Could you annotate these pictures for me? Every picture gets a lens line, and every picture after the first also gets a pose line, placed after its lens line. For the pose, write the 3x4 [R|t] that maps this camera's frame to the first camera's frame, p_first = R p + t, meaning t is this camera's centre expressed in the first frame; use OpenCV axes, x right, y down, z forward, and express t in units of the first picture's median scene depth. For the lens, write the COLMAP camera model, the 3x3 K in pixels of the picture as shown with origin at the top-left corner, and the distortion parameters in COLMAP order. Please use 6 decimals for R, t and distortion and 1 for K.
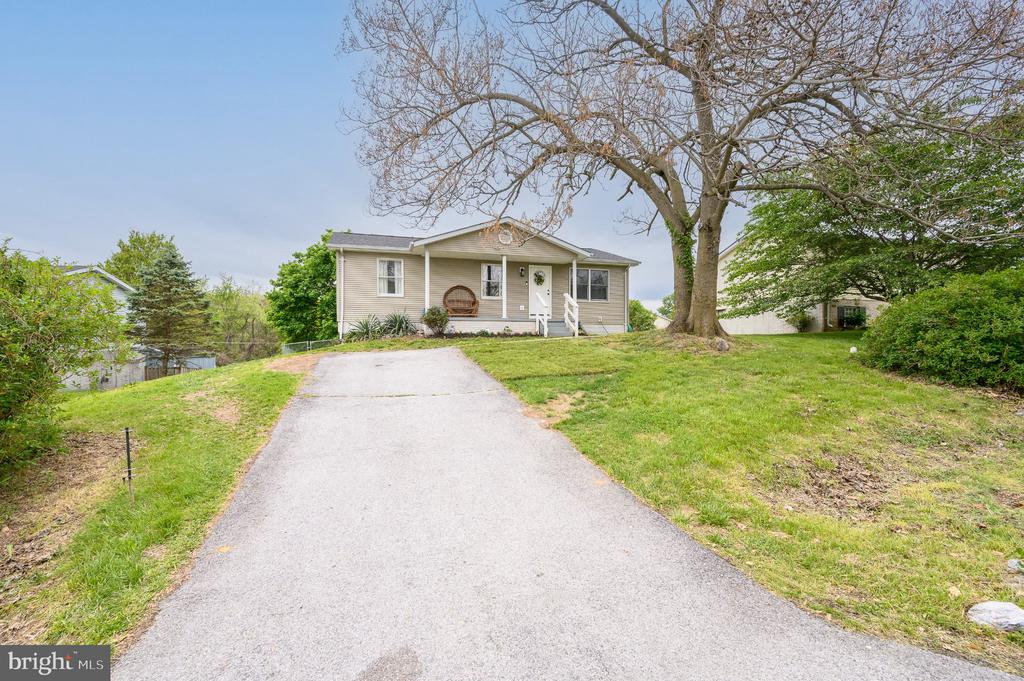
lens RADIAL K [[516.5, 0, 512.6], [0, 516.5, 342.9], [0, 0, 1]] dist [-0.003659, -0.001404]
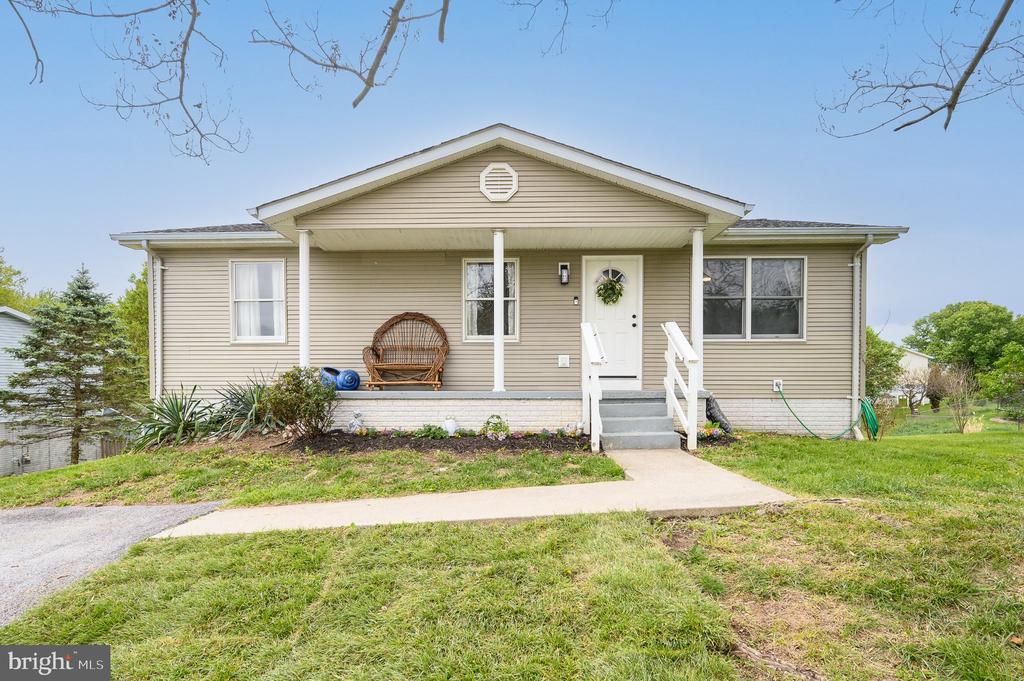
lens RADIAL K [[516.5, 0, 508.7], [0, 516.5, 389.8], [0, 0, 1]] dist [-0.003659, -0.001404]
pose [[0.937550, 0.010953, -0.347678, 0.121280], [0.000195, 0.999487, 0.032014, -0.058386], [0.347851, -0.030082, 0.937067, 0.599872]]
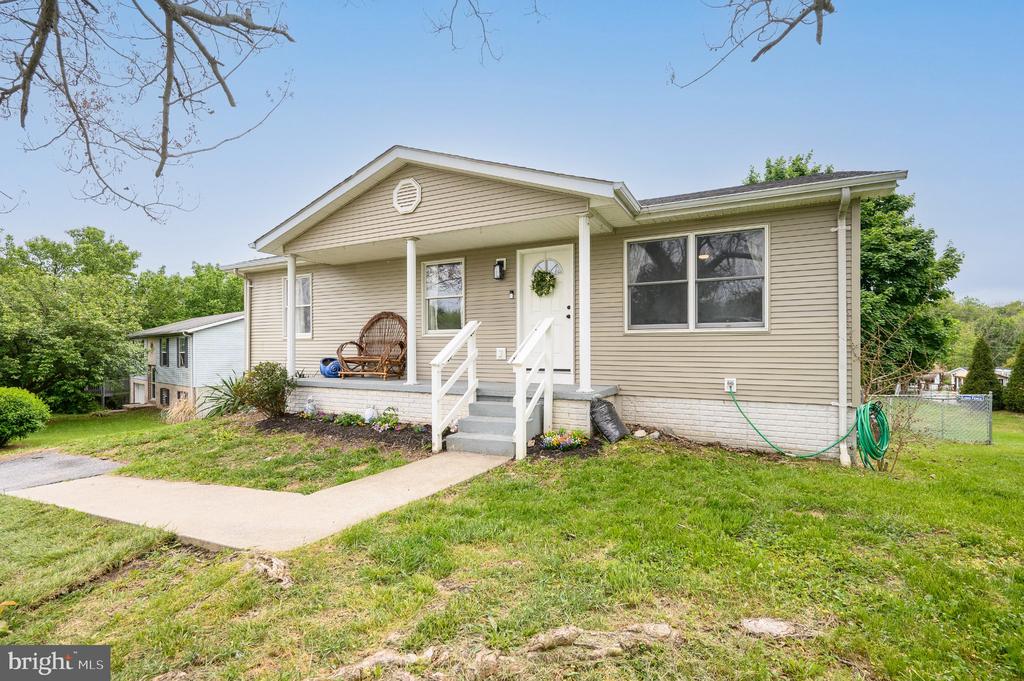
lens RADIAL K [[462.4, 0, 513.1], [0, 462.4, 342.3], [0, 0, 1]] dist [-0.000174, -0.000011]
pose [[0.693212, -0.005303, -0.720714, 0.300154], [0.007623, 0.999971, -0.000026, -0.077617], [0.720694, -0.005476, 0.693232, 0.747707]]
